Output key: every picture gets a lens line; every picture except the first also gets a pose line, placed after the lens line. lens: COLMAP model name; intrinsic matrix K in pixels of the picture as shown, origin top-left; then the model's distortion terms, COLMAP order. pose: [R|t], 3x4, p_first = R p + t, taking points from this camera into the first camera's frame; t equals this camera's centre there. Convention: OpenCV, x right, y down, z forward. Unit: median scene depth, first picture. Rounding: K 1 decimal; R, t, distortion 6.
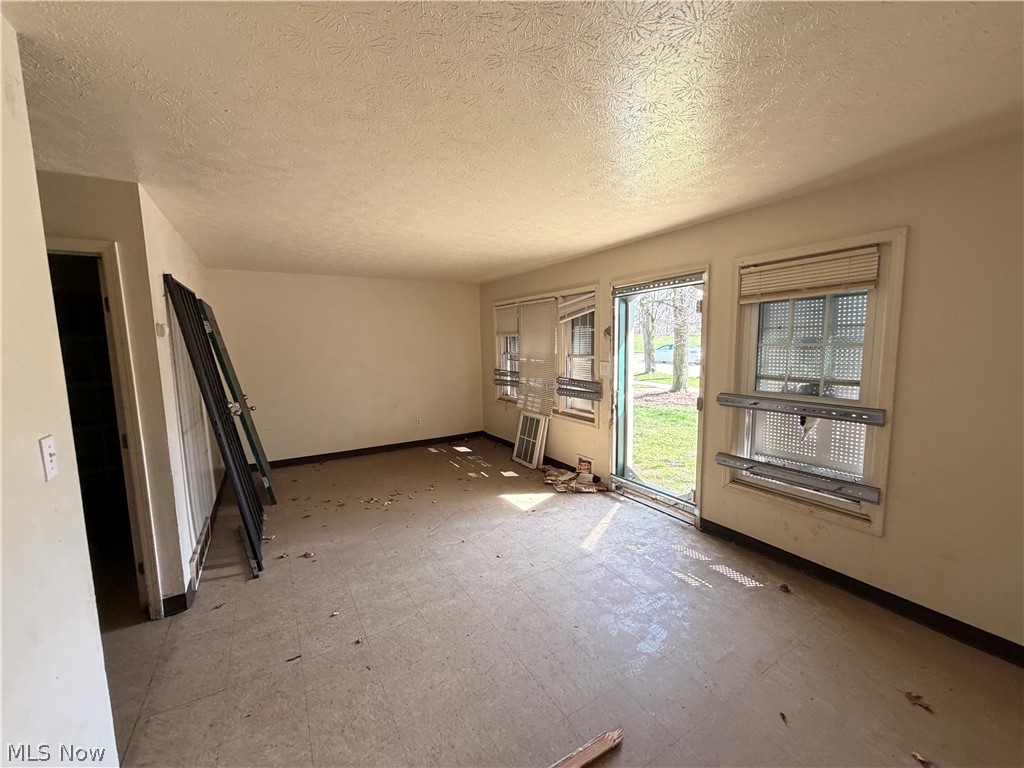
lens RADIAL K [[407.3, 0, 508.8], [0, 407.3, 386.6], [0, 0, 1]] dist [0.002750, -0.000619]
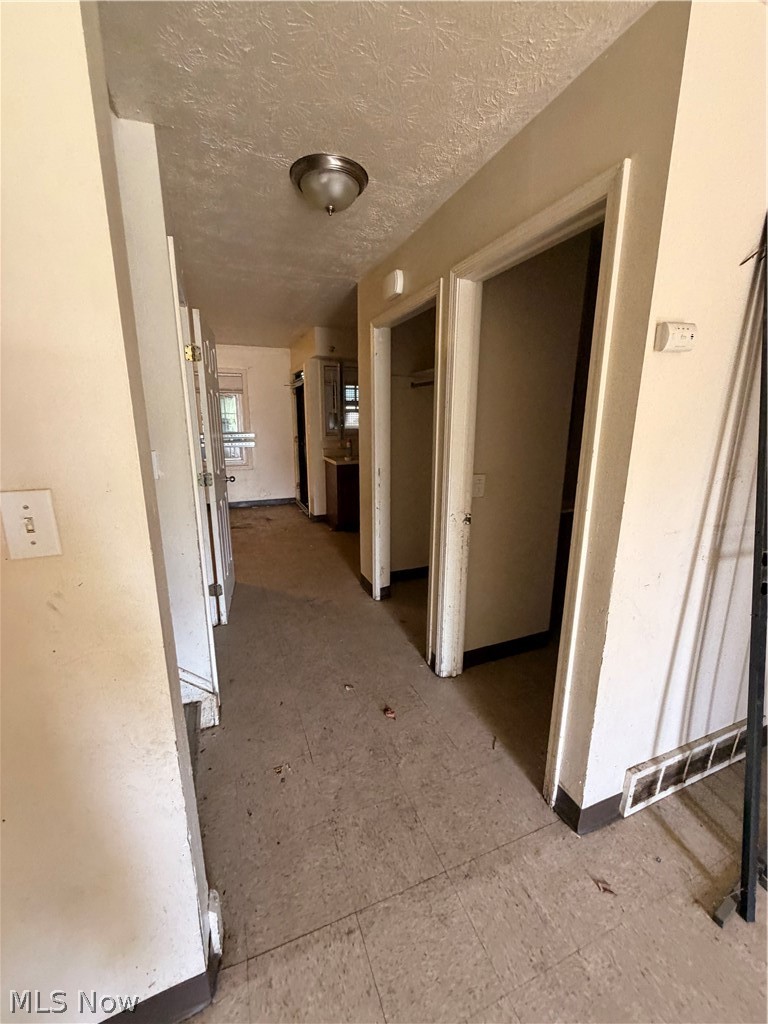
lens RADIAL K [[407.3, 0, 382.2], [0, 407.3, 506.0], [0, 0, 1]] dist [0.002750, -0.000619]
pose [[-0.160305, 0.218208, -0.962646, -0.262316], [-0.110370, 0.965180, 0.237162, -0.030071], [0.980878, 0.144265, -0.130640, 0.712737]]
